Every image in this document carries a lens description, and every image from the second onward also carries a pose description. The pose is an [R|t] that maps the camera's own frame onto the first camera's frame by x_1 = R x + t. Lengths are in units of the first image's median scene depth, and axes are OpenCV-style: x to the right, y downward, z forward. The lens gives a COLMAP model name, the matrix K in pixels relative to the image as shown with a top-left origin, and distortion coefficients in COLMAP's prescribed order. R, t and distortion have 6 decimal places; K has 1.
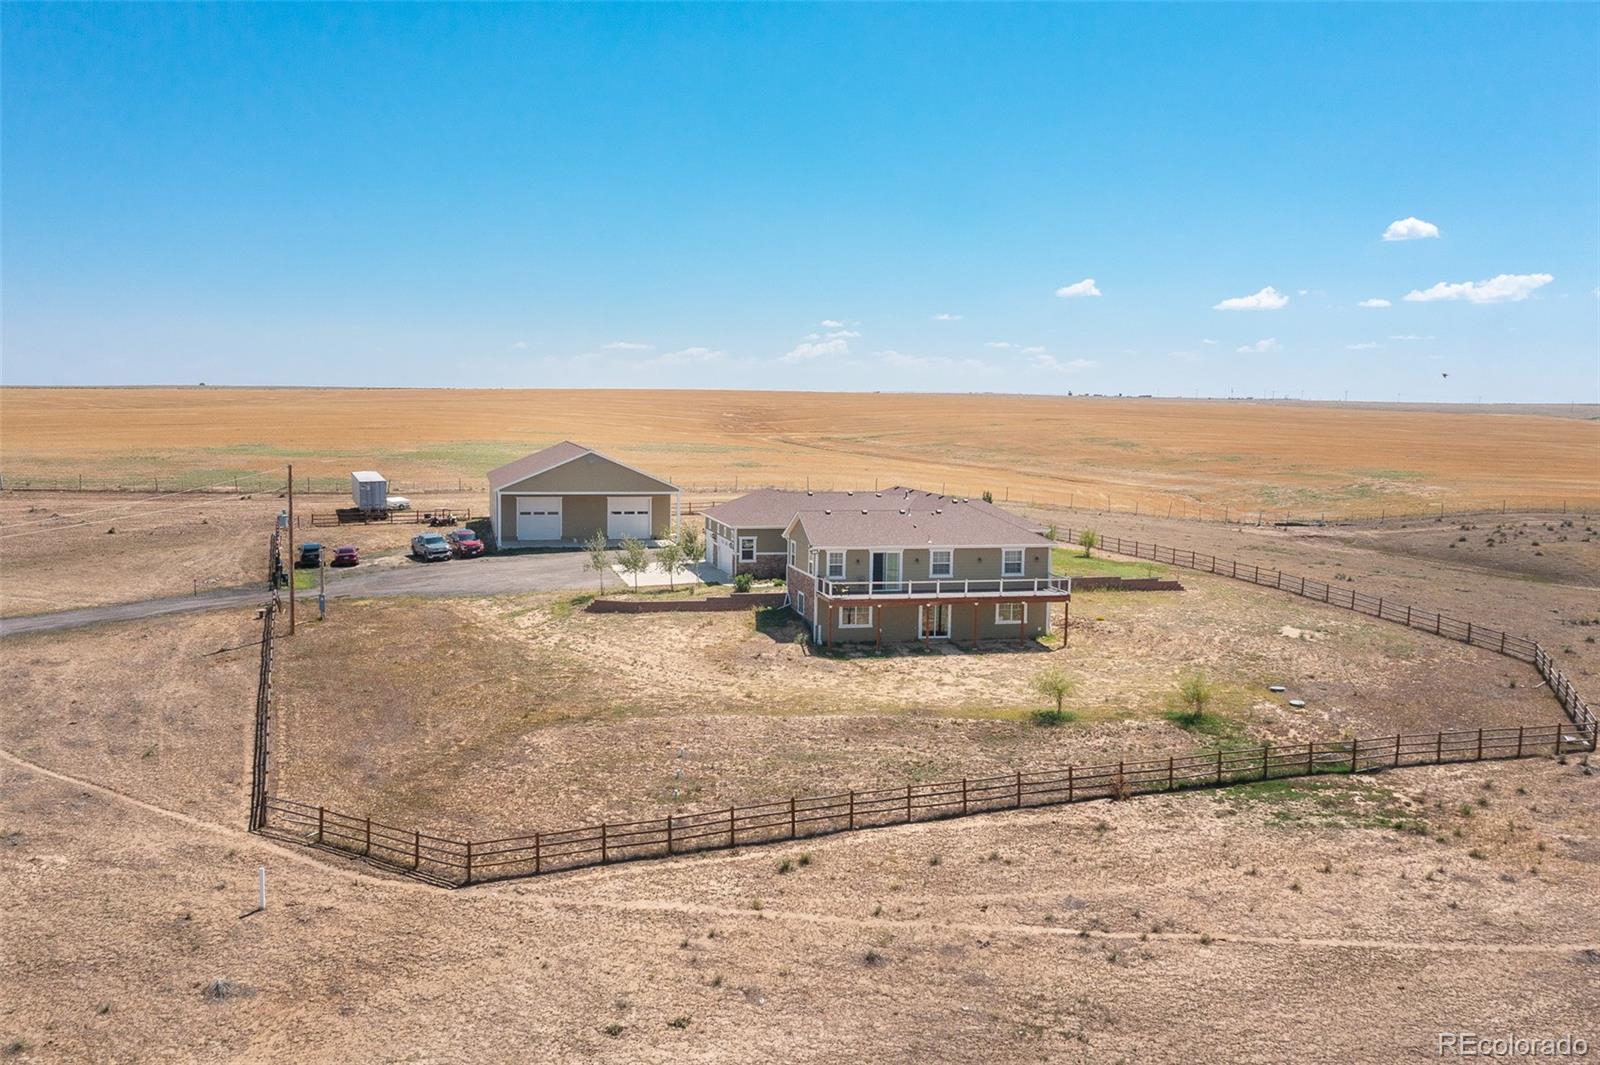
lens RADIAL K [[1365.1, 0, 800.0], [0, 1365.1, 532.5], [0, 0, 1]] dist [-0.005335, 0.000738]
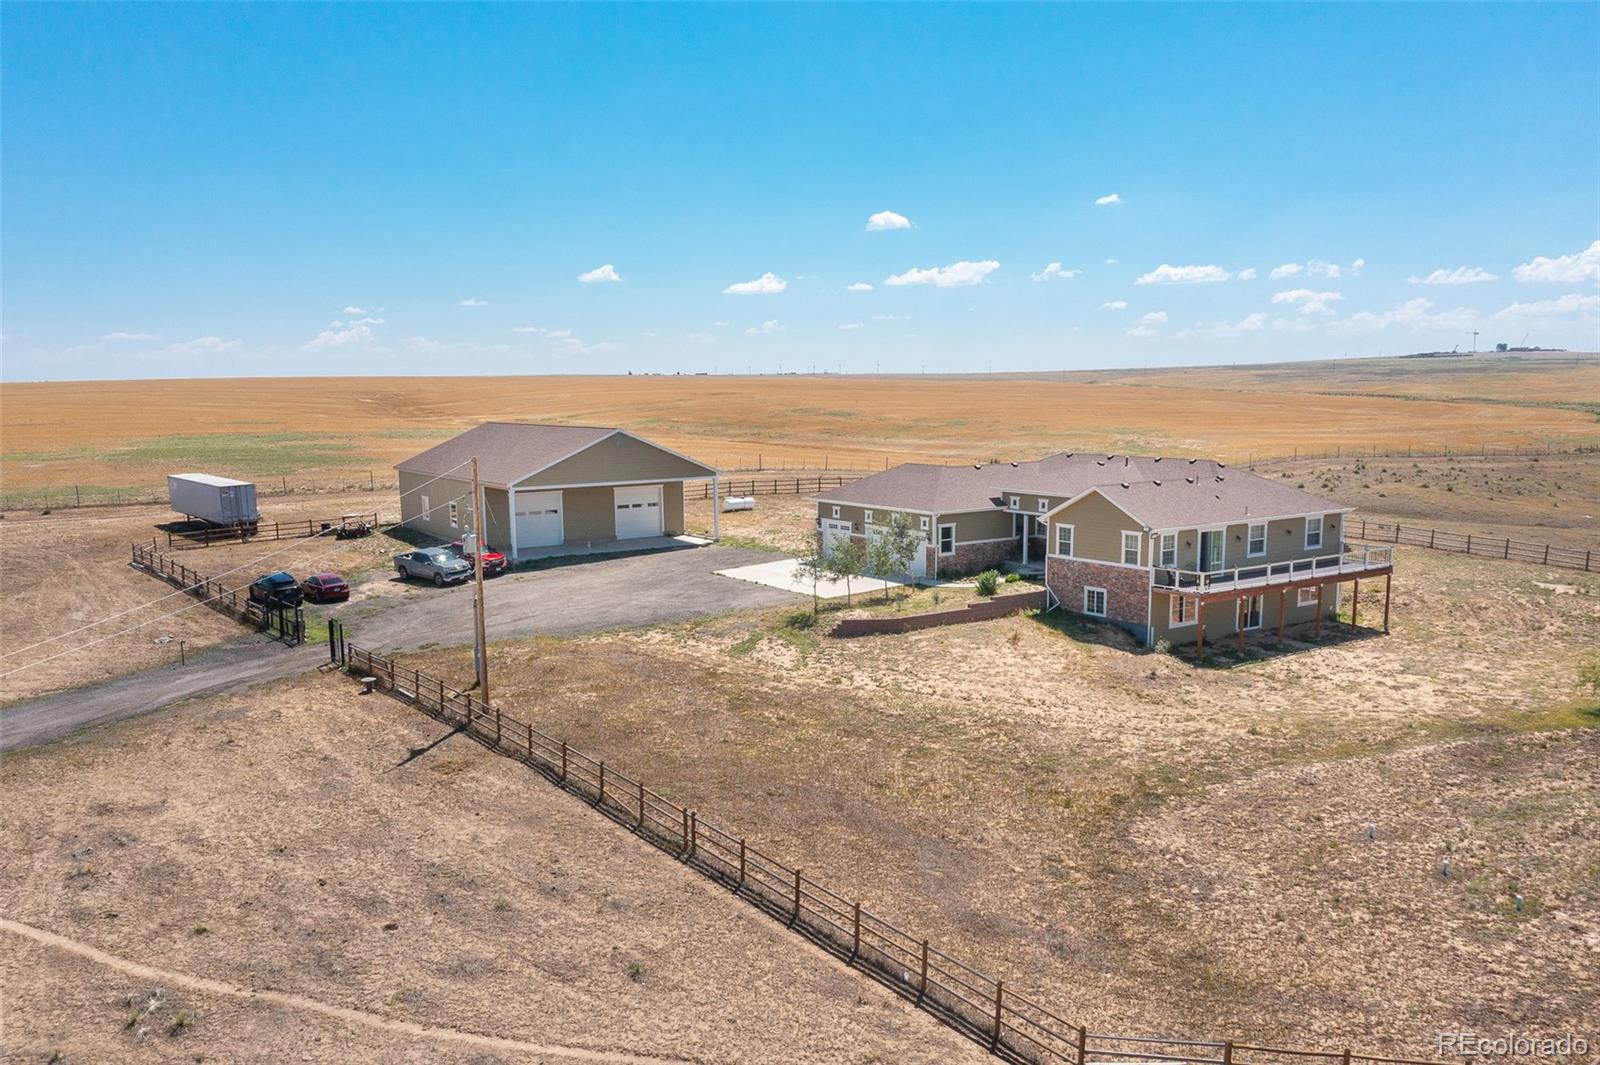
lens RADIAL K [[1297.6, 0, 794.7], [0, 1297.6, 595.4], [0, 0, 1]] dist [-0.003436, -0.003775]
pose [[0.940788, -0.081840, 0.328968, -0.429039], [0.060051, 0.995307, 0.075877, -0.020842], [-0.333634, -0.051630, 0.941288, 0.352373]]
